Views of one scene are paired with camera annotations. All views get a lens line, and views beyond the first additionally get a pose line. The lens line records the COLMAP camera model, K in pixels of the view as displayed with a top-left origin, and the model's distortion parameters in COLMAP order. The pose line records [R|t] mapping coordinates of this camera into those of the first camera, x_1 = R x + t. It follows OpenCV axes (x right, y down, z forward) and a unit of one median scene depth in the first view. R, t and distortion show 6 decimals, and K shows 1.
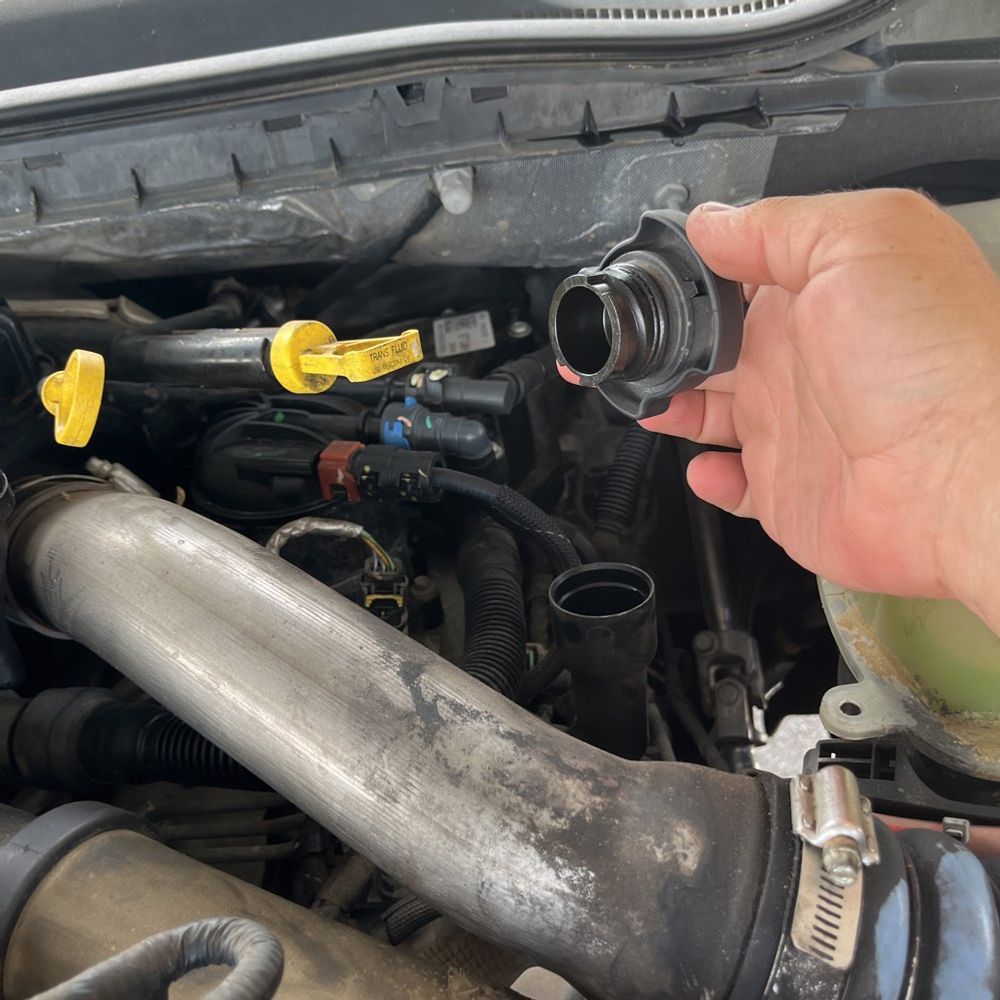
lens RADIAL K [[1051.5, 0, 500.0], [0, 1051.5, 500.0], [0, 0, 1]] dist [0.005203, 0.015734]
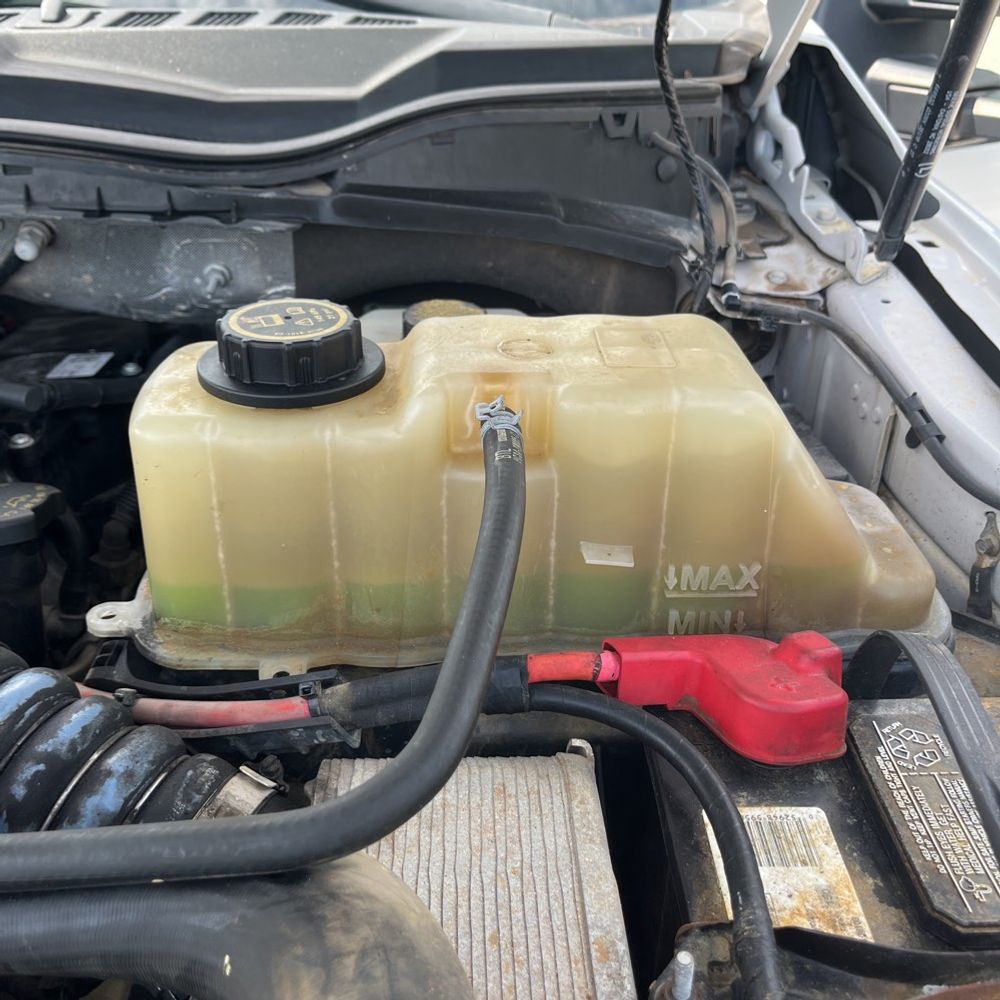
lens RADIAL K [[1051.5, 0, 500.0], [0, 1051.5, 500.0], [0, 0, 1]] dist [0.005203, 0.015734]
pose [[0.991030, 0.132706, 0.015752, 0.614886], [-0.129778, 0.983822, -0.123500, 0.117130], [-0.031886, 0.120348, 0.992220, -0.311269]]
